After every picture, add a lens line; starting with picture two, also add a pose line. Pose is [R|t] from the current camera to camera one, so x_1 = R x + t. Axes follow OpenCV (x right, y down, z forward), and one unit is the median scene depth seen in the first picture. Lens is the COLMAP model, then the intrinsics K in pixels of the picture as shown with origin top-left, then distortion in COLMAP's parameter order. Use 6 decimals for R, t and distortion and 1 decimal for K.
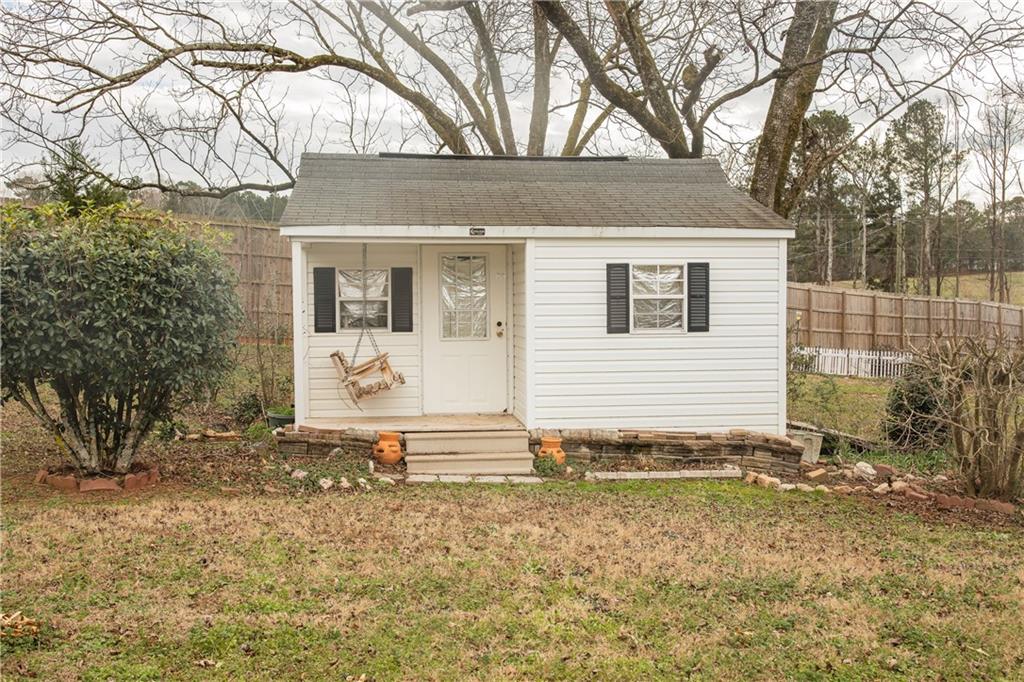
lens RADIAL K [[994.4, 0, 508.7], [0, 994.4, 336.0], [0, 0, 1]] dist [-0.009803, 0.000000]
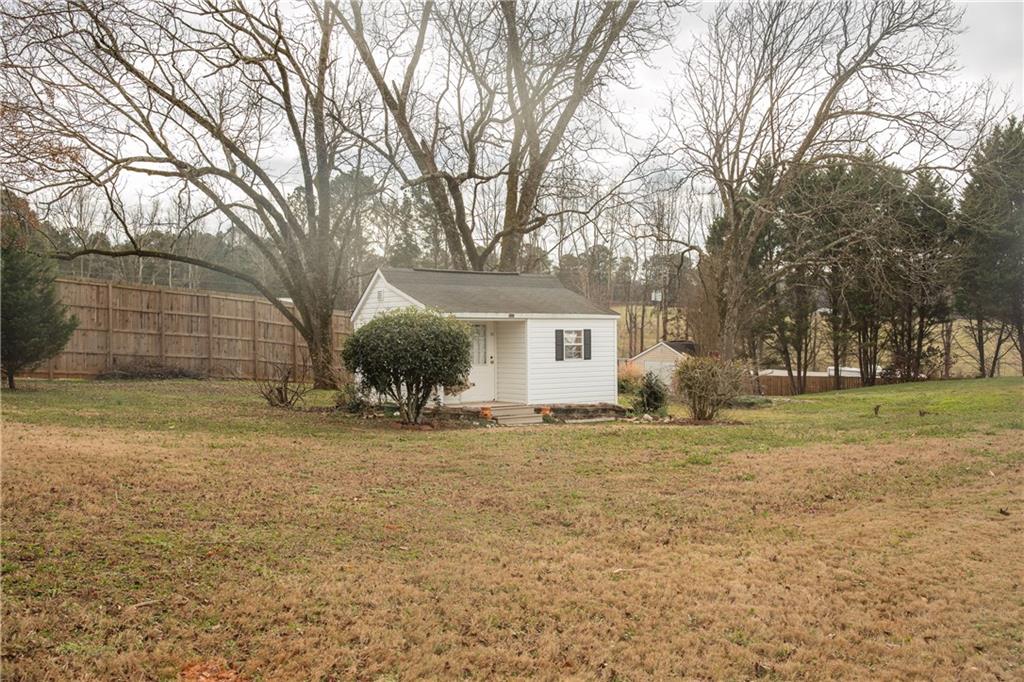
lens RADIAL K [[994.4, 0, 515.3], [0, 994.4, 341.1], [0, 0, 1]] dist [-0.009803, 0.000000]
pose [[0.866596, -0.002495, 0.499003, -1.087400], [0.017050, 0.999552, -0.024612, 0.006469], [-0.498718, 0.029837, 0.866250, -0.888445]]
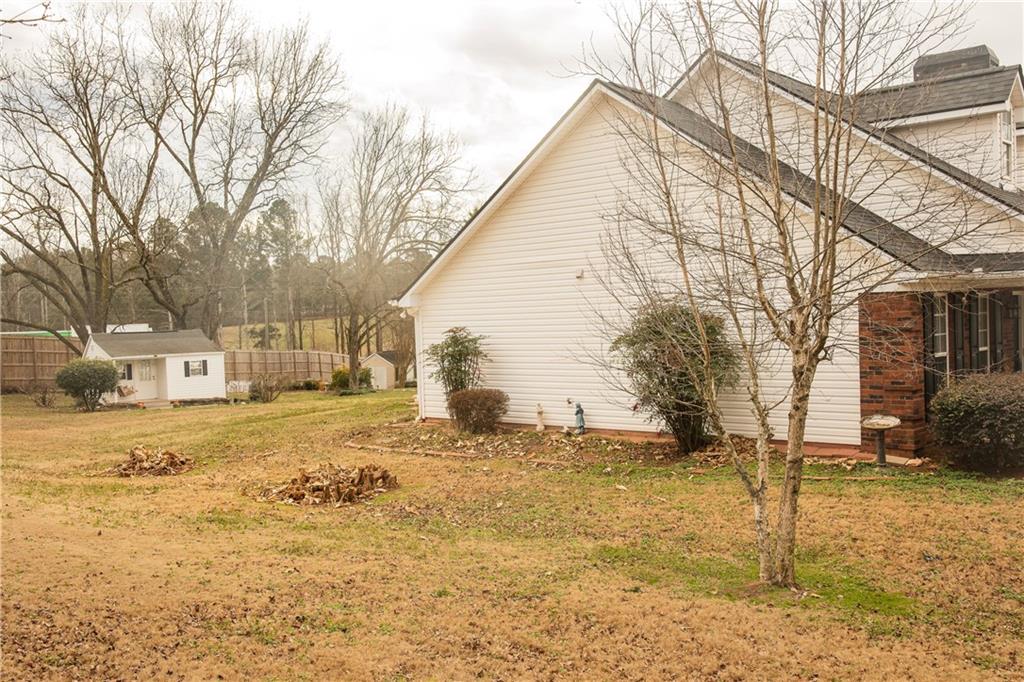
lens RADIAL K [[994.4, 0, 515.4], [0, 994.4, 346.2], [0, 0, 1]] dist [-0.009803, 0.000000]
pose [[0.822301, -0.042037, 0.567497, -1.183572], [0.059081, 0.998185, -0.011669, -0.000840], [-0.565977, 0.043124, 0.823293, -3.446509]]
